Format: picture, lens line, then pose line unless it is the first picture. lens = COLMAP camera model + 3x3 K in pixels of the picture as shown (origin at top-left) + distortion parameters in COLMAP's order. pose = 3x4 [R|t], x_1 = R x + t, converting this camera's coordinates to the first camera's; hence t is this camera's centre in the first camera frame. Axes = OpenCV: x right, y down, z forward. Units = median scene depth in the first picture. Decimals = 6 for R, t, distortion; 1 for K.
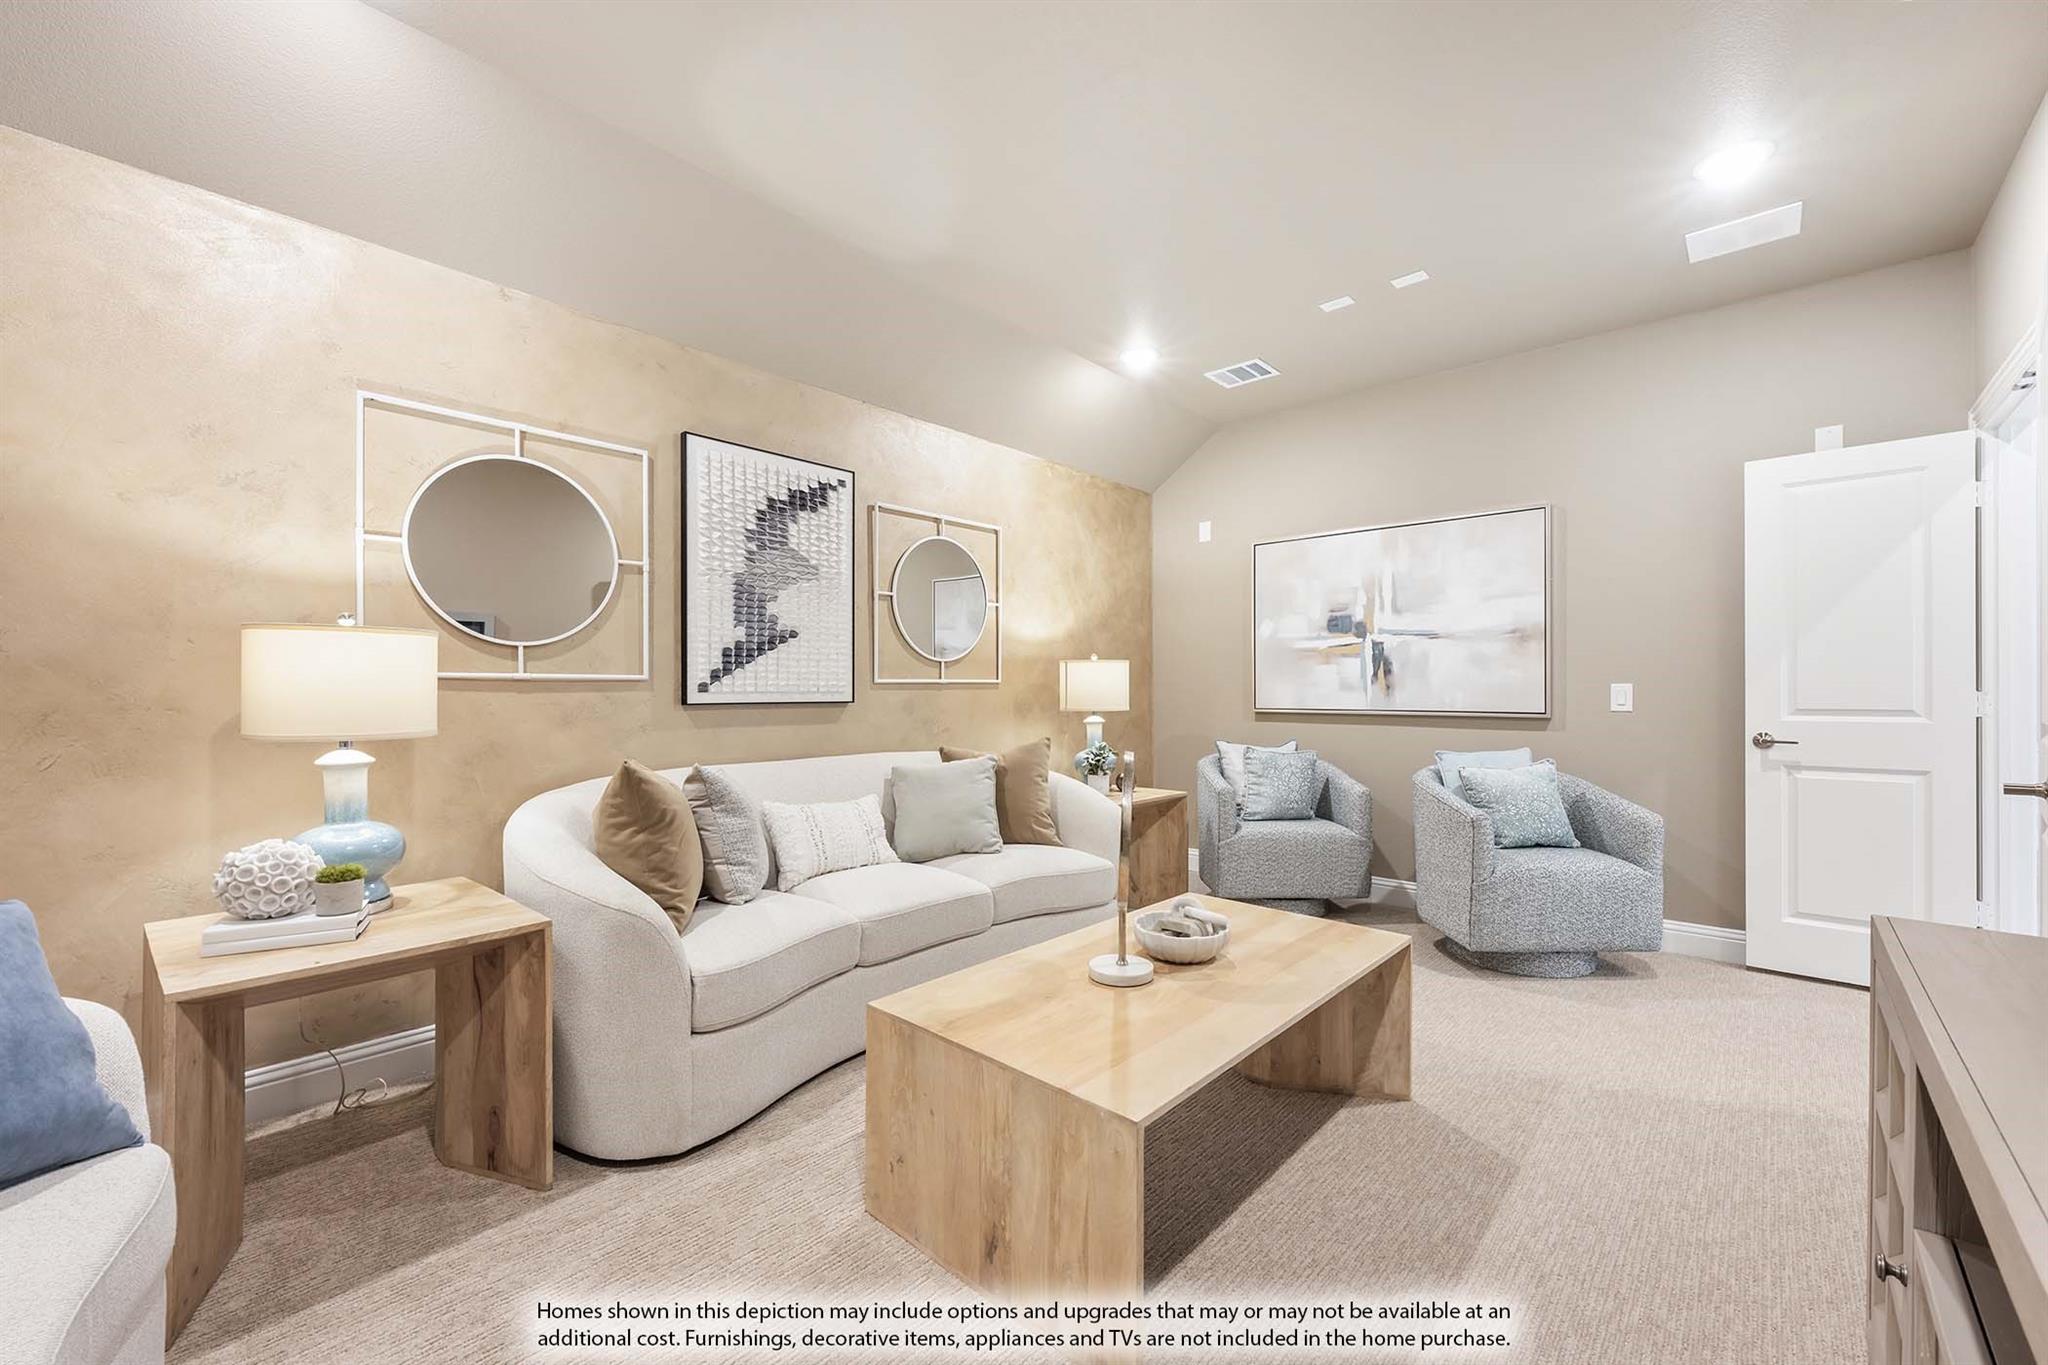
lens RADIAL K [[818.3, 0, 1018.4], [0, 818.3, 689.4], [0, 0, 1]] dist [0.000893, 0.000071]
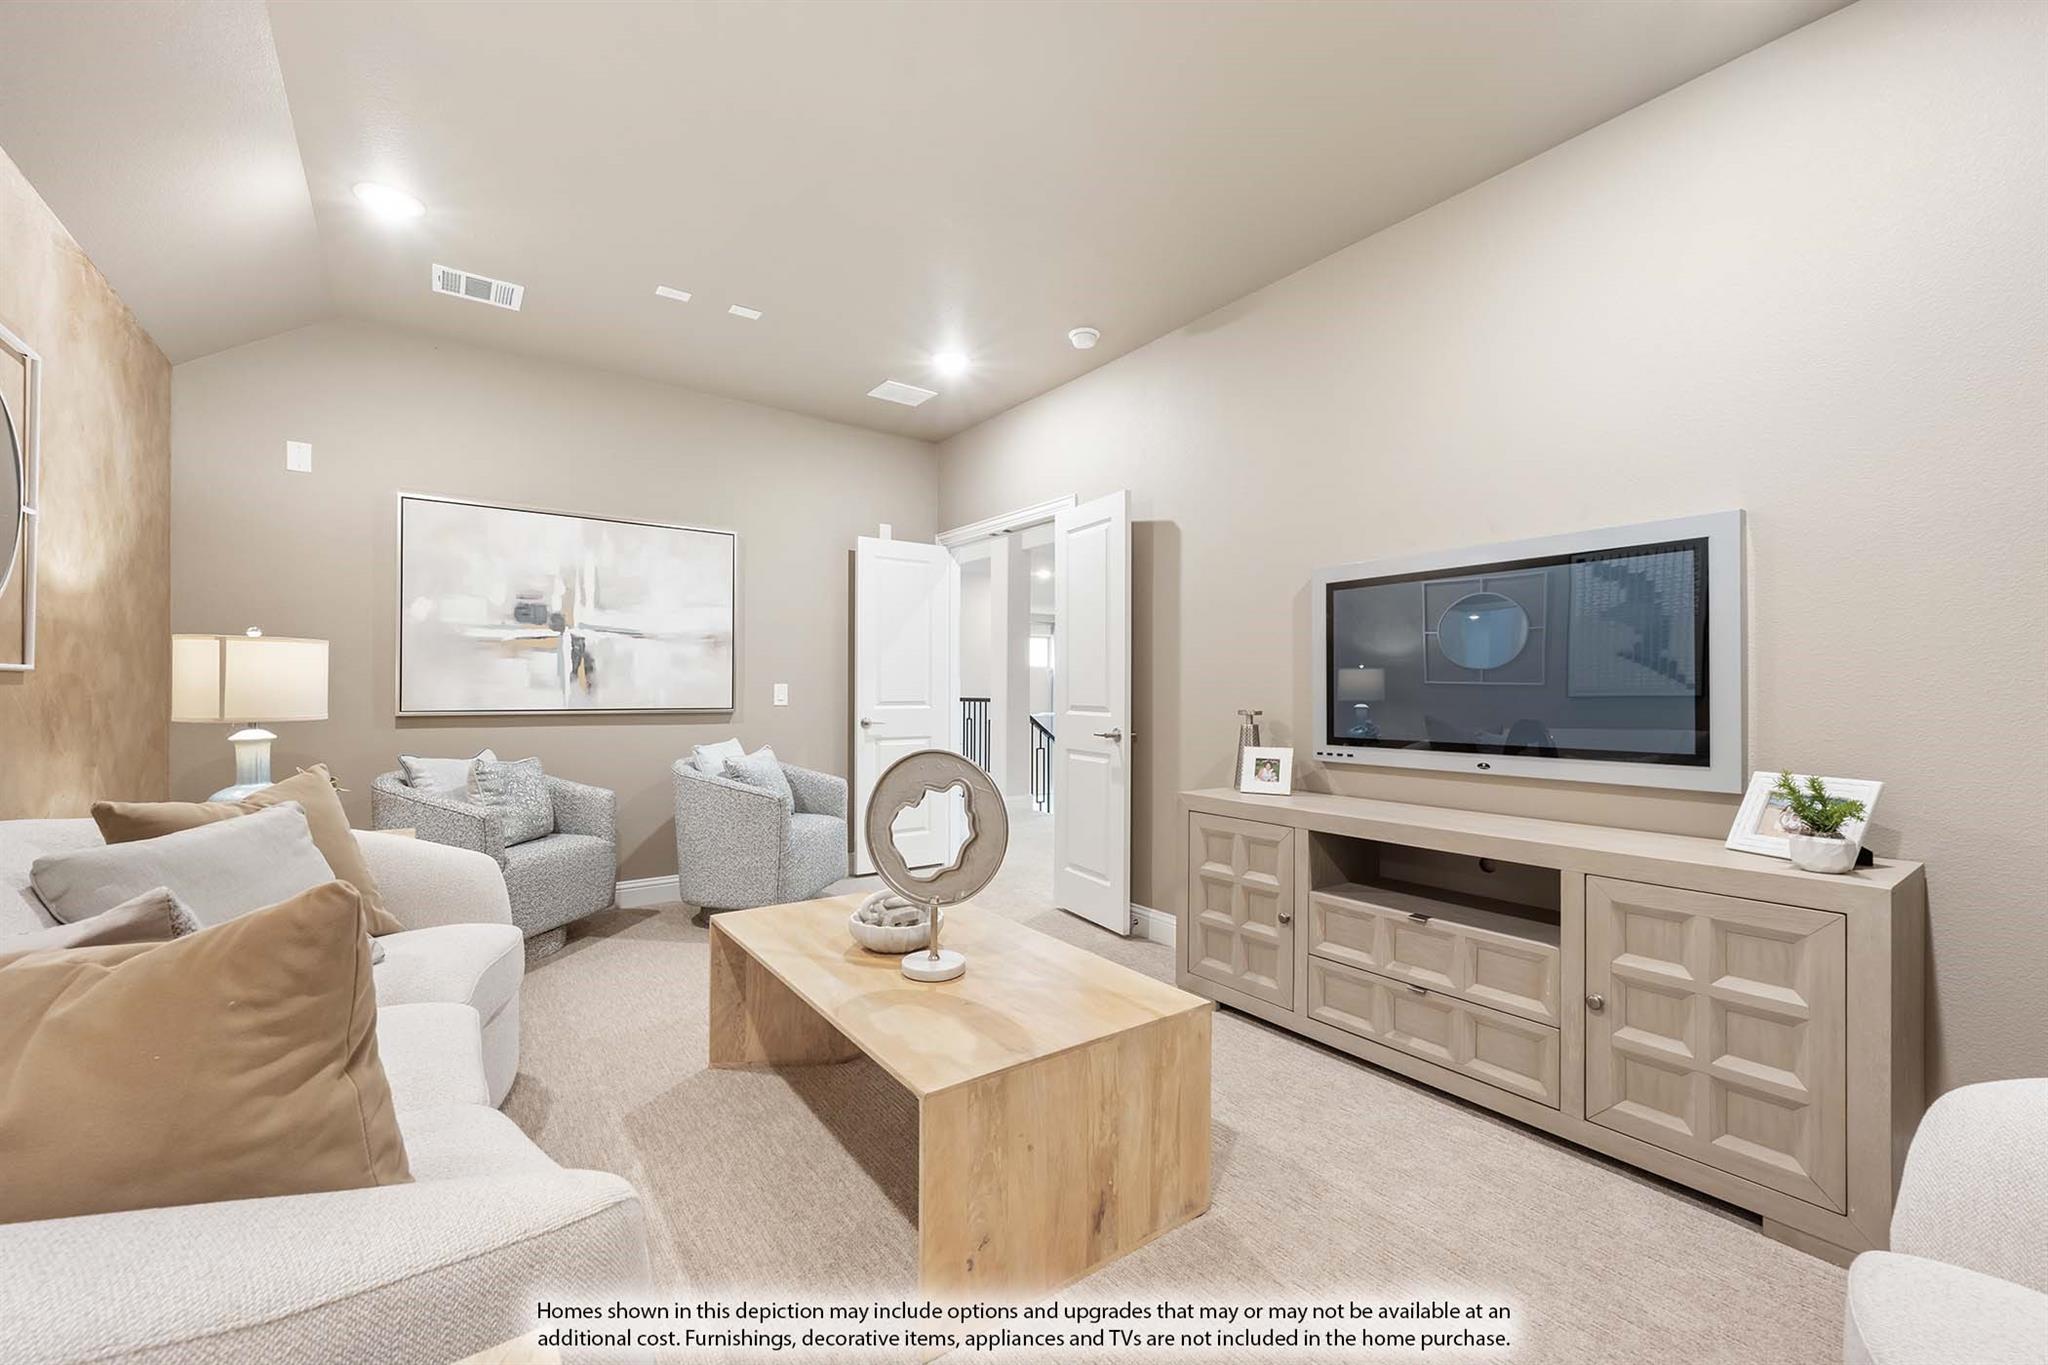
lens RADIAL K [[818.3, 0, 1023.4], [0, 818.3, 687.0], [0, 0, 1]] dist [0.000893, 0.000071]
pose [[0.187110, 0.003762, 0.982332, -0.371505], [-0.004724, 0.999985, -0.002929, -0.000227], [-0.982328, -0.004093, 0.187125, 0.305966]]
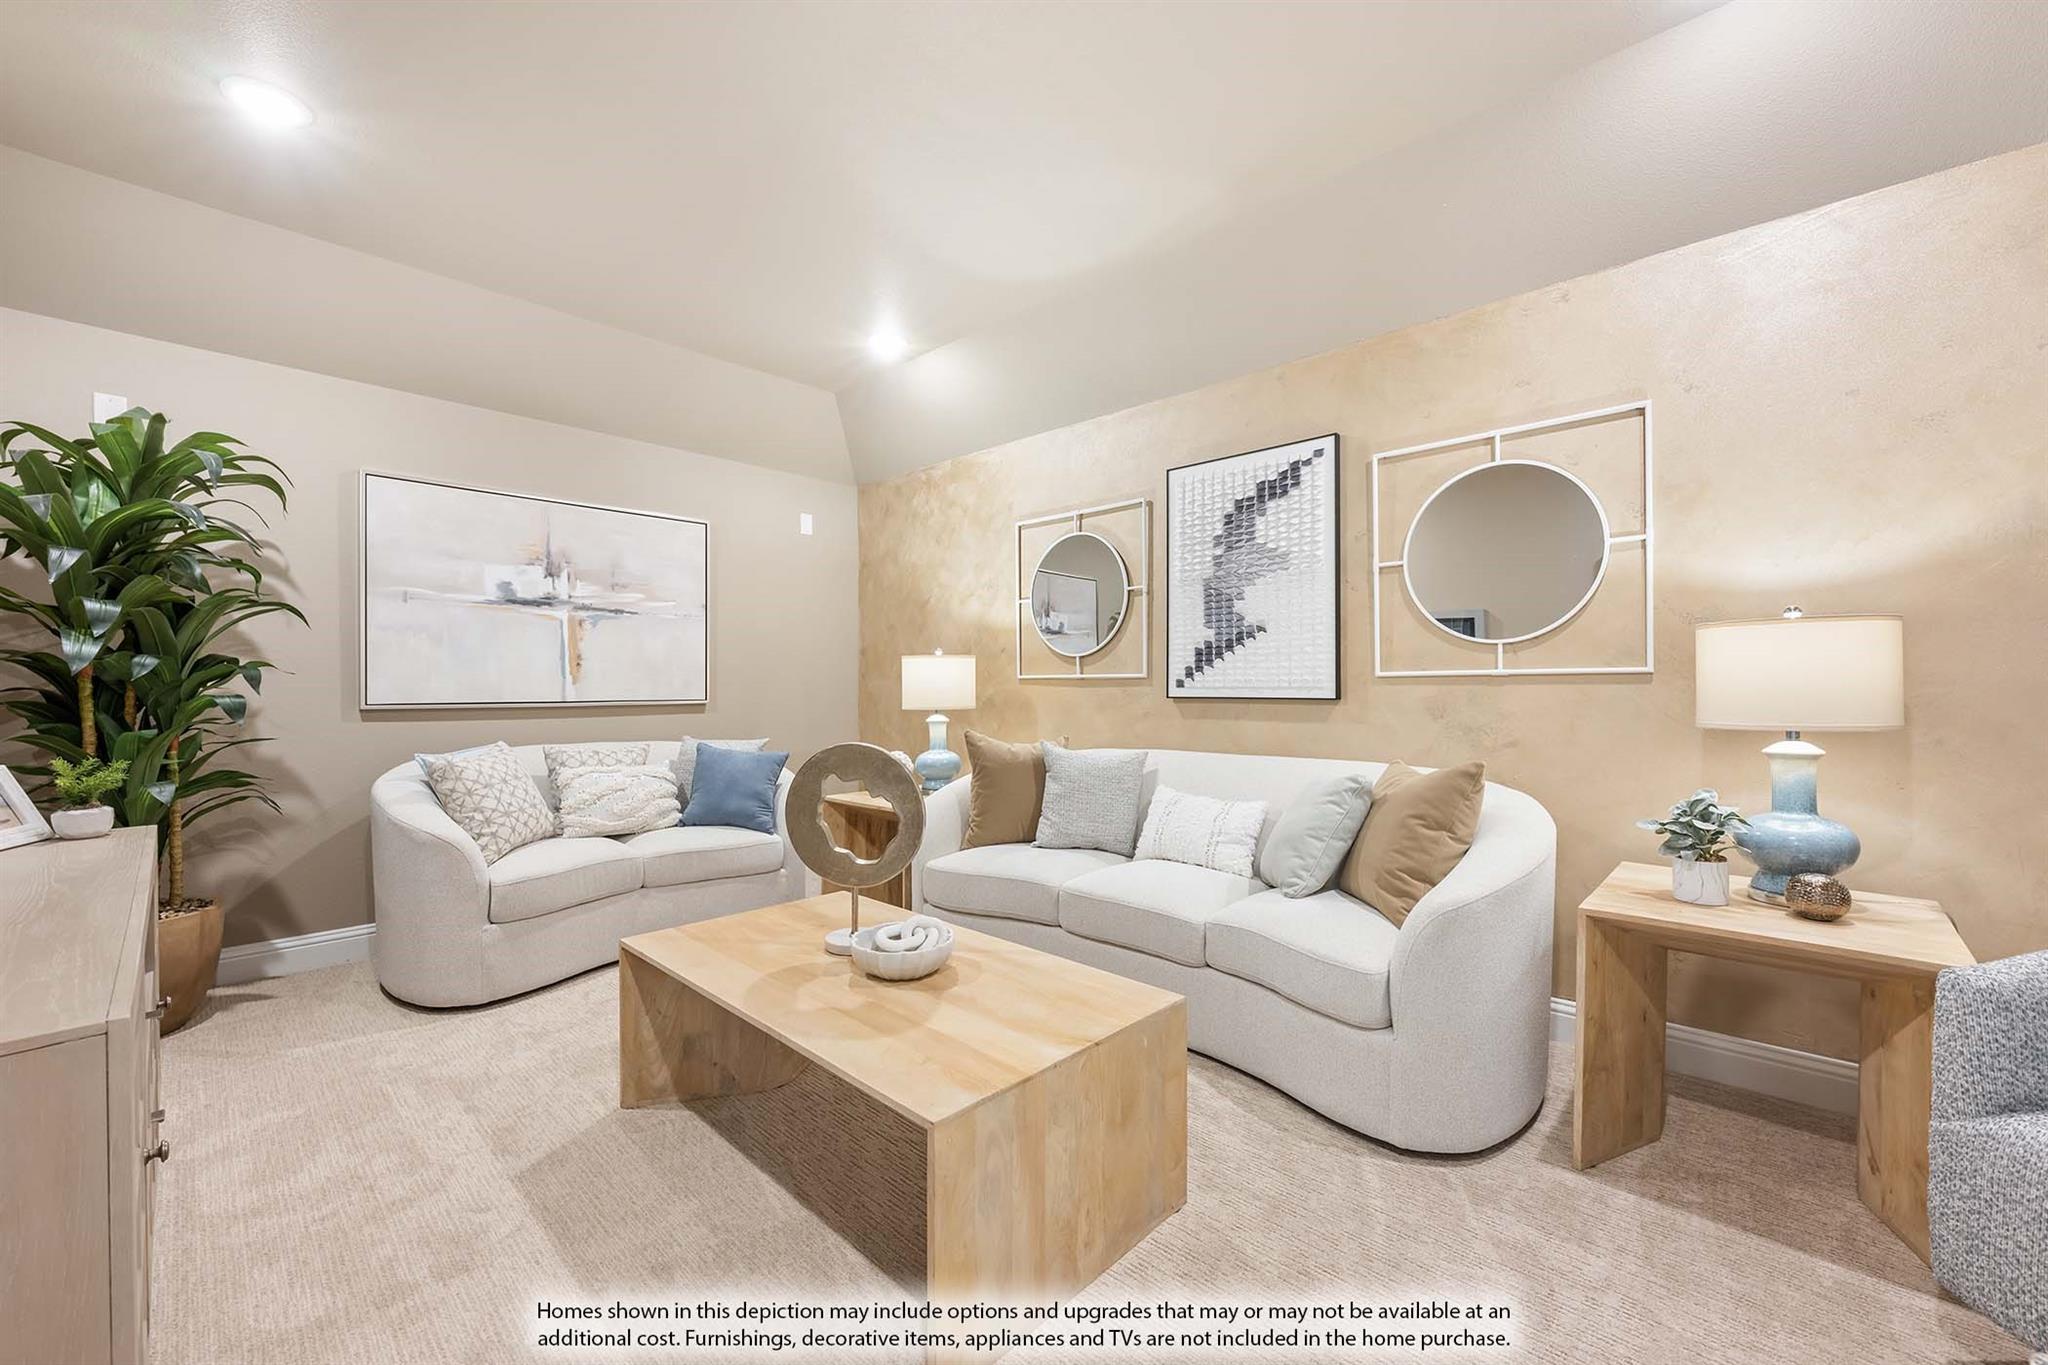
lens RADIAL K [[818.3, 0, 1022.0], [0, 818.3, 684.0], [0, 0, 1]] dist [0.000893, 0.000071]
pose [[-0.023644, 0.003766, -0.999713, 1.040338], [0.007374, 0.999966, 0.003593, -0.009096], [0.999693, -0.007287, -0.023671, 1.059798]]
